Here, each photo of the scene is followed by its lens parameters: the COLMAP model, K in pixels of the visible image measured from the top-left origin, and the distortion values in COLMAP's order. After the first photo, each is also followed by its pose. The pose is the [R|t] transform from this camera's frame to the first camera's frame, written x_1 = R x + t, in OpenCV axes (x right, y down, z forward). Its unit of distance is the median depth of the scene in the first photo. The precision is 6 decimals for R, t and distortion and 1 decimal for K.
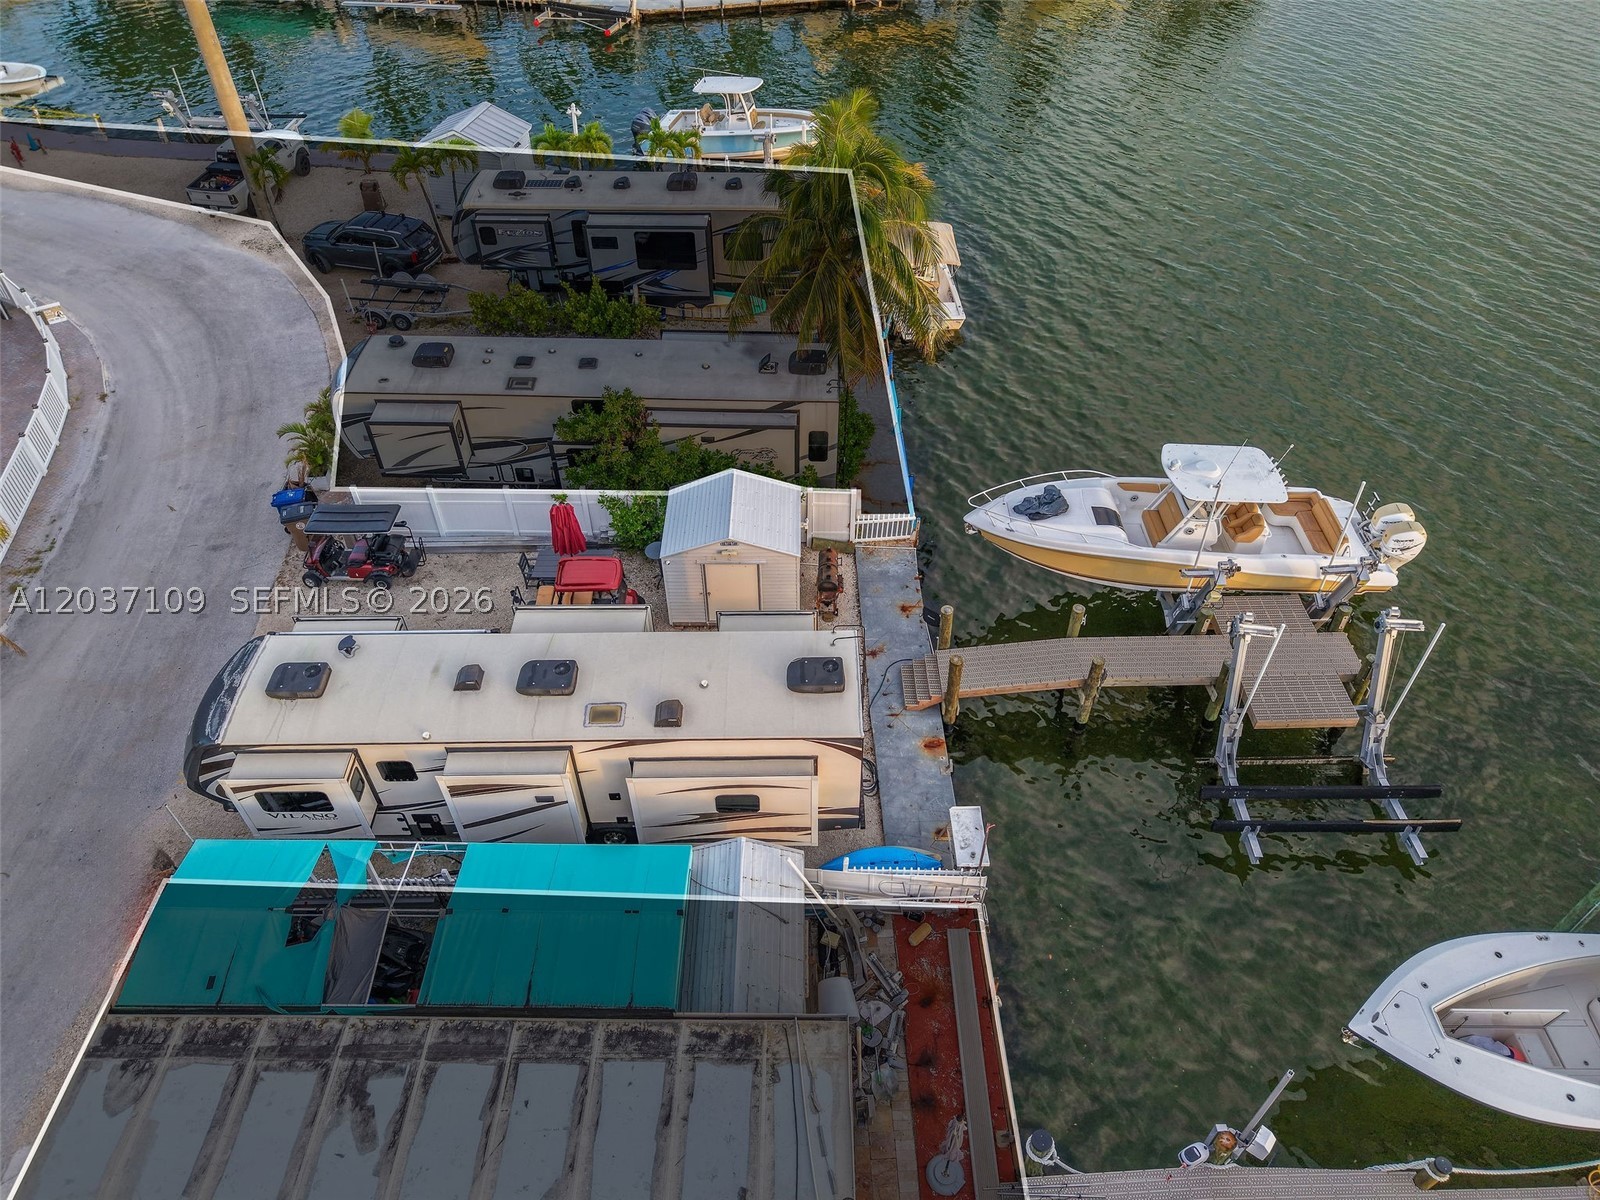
lens RADIAL K [[1095.1, 0, 802.5], [0, 1095.1, 619.4], [0, 0, 1]] dist [-0.004075, -0.006939]
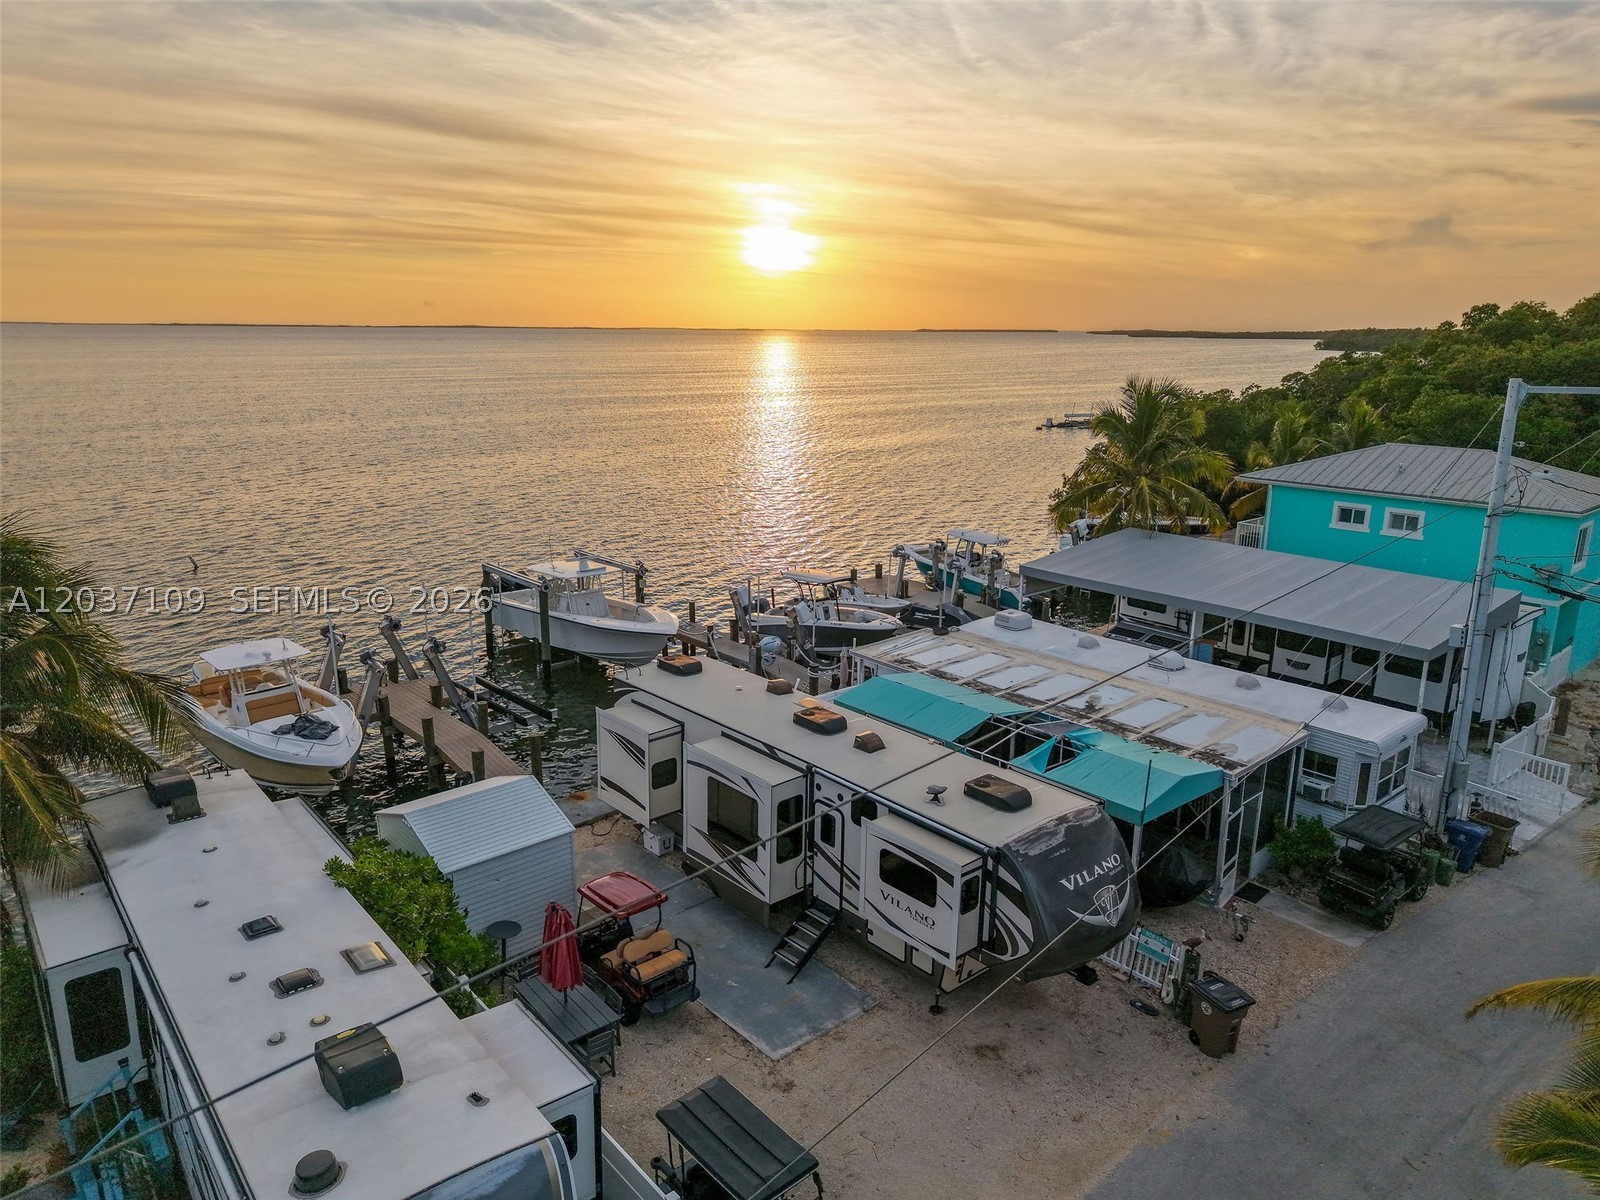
lens RADIAL K [[1088.1, 0, 800.0], [0, 1088.1, 600.0], [0, 0, 1]] dist [0.004375, -0.002381]
pose [[-0.660527, -0.188196, 0.726833, -0.806071], [0.524347, 0.577246, 0.625977, -0.579949], [-0.537368, 0.794587, -0.282606, 0.987545]]
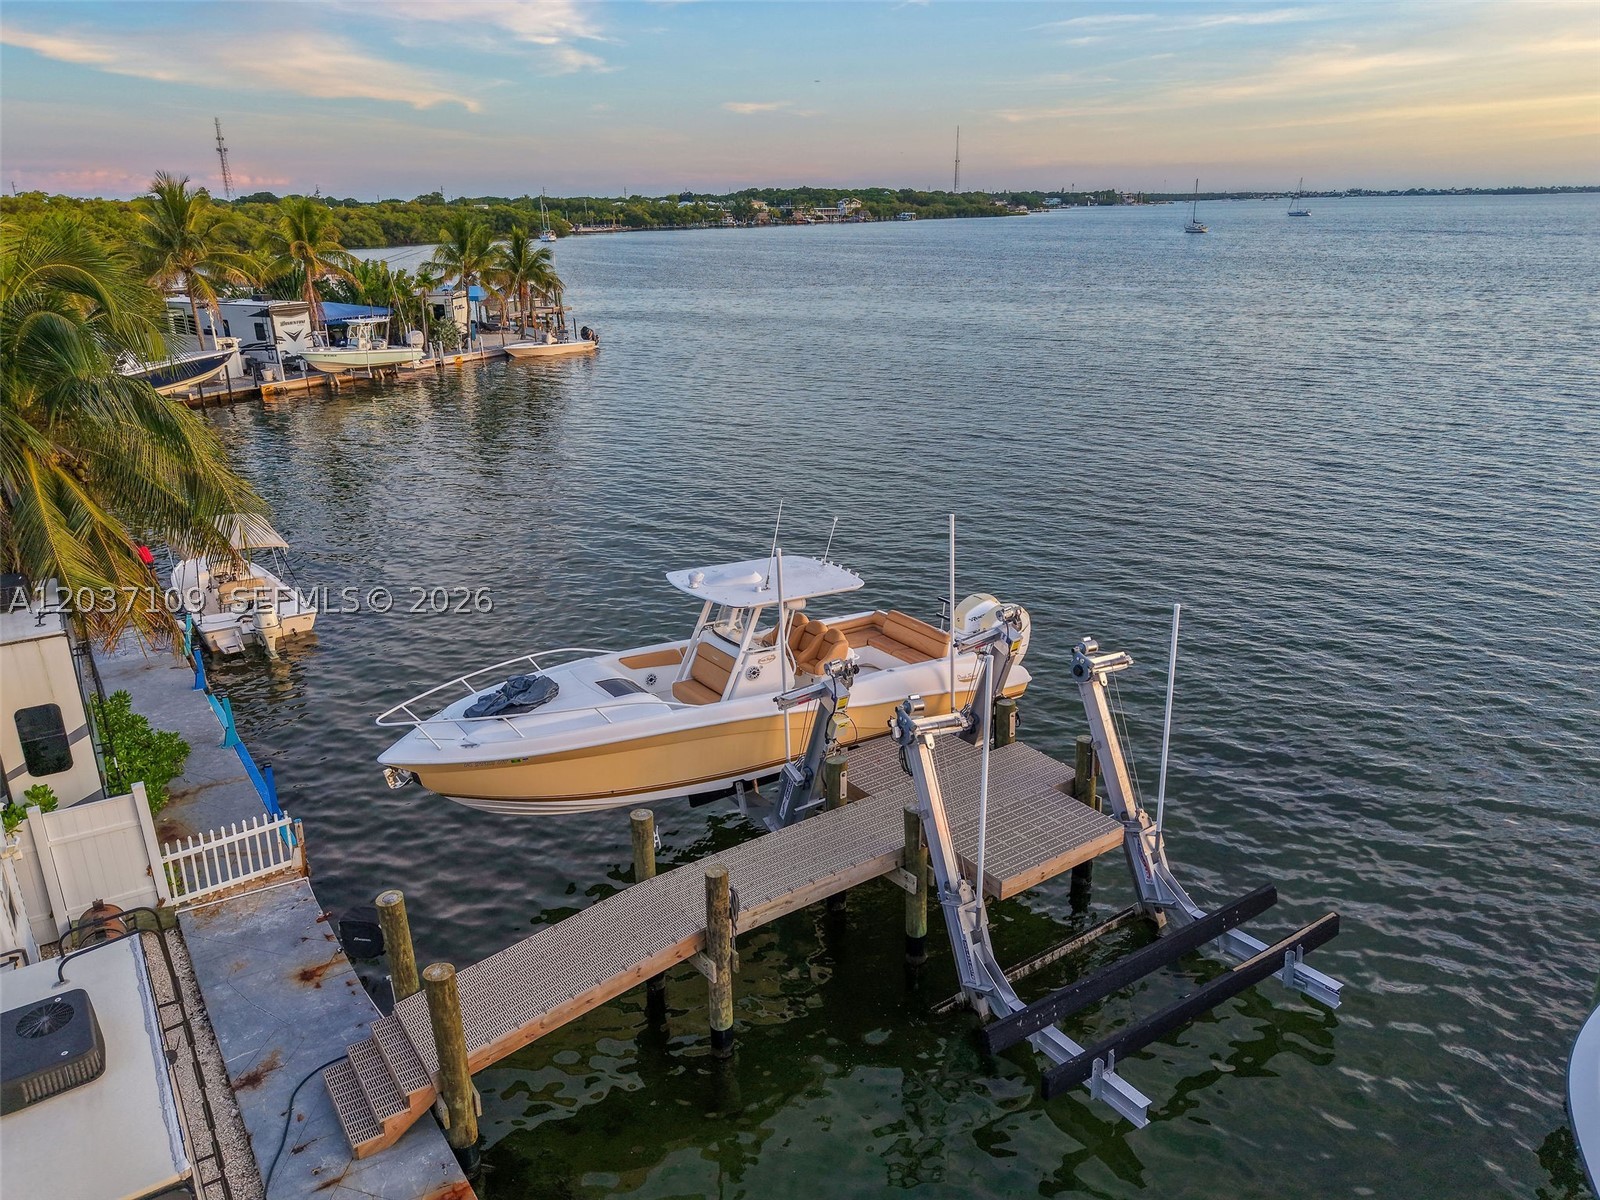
lens RADIAL K [[1095.1, 0, 802.5], [0, 1095.1, 619.4], [0, 0, 1]] dist [-0.004075, -0.006939]
pose [[0.829068, -0.195535, 0.523843, 0.056858], [0.417081, 0.840243, -0.346461, 0.126131], [-0.372410, 0.505725, 0.778173, 0.503716]]
